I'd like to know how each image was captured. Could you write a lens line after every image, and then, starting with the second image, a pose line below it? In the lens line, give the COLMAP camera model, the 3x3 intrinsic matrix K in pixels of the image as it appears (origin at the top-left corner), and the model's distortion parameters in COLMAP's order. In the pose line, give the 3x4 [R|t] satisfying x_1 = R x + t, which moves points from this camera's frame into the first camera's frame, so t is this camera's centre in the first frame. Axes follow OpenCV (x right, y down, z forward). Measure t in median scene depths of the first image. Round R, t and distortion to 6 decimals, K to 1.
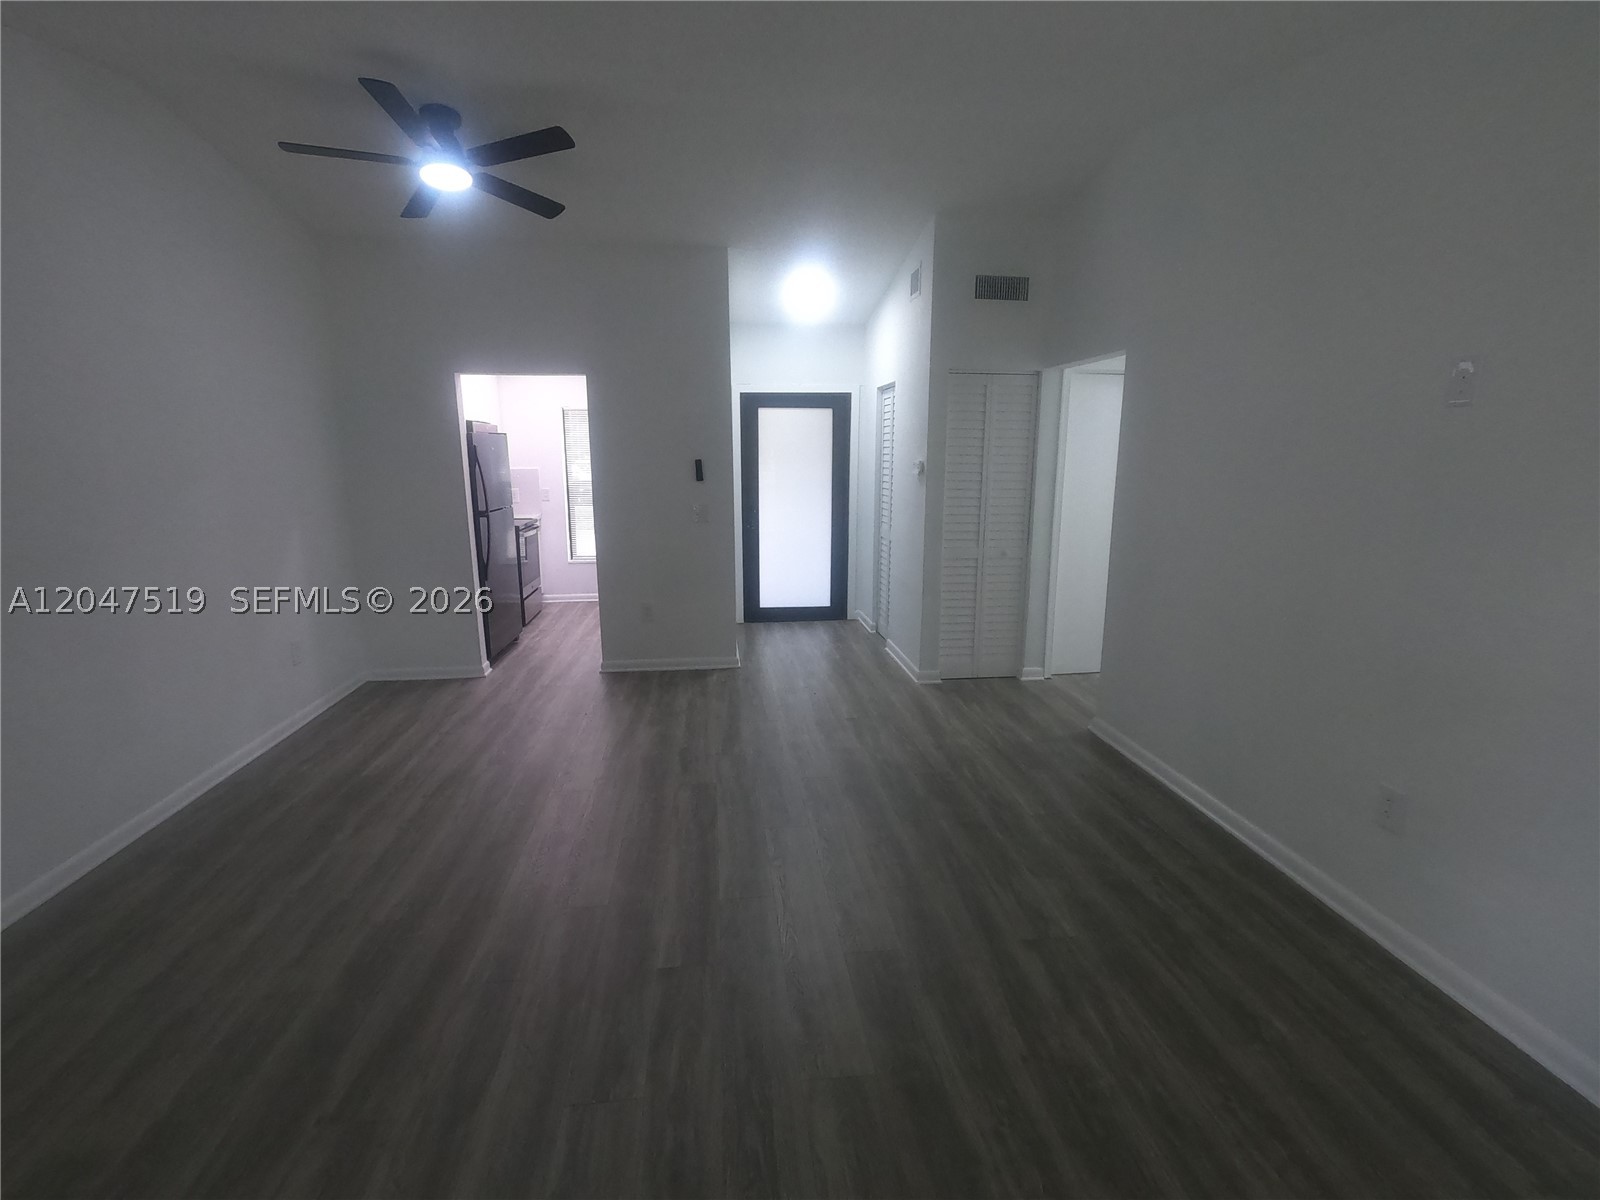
lens RADIAL K [[763.2, 0, 795.5], [0, 763.2, 604.8], [0, 0, 1]] dist [0.002978, -0.000495]
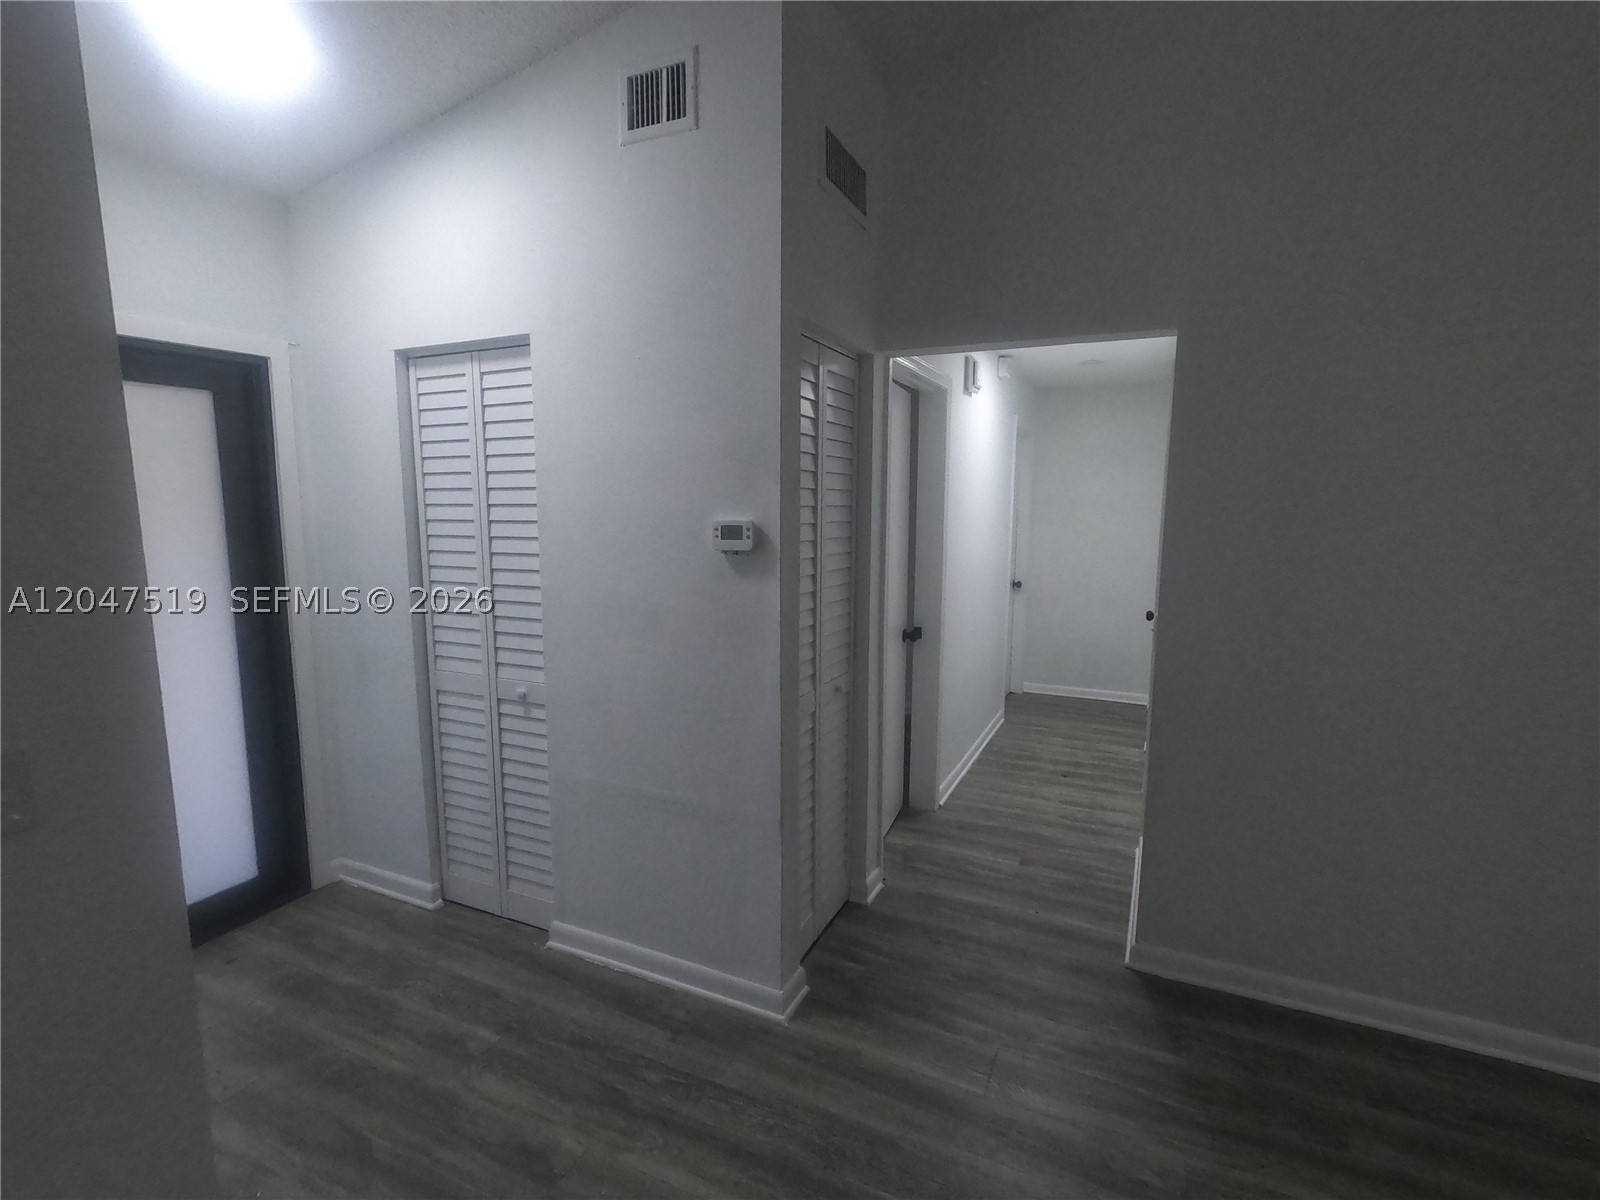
lens RADIAL K [[763.2, 0, 795.5], [0, 763.2, 604.8], [0, 0, 1]] dist [0.002978, -0.000495]
pose [[0.526042, -0.116154, 0.842489, -0.180940], [0.167076, 0.985439, 0.031542, -0.147134], [-0.833886, 0.124167, 0.537789, 0.734038]]
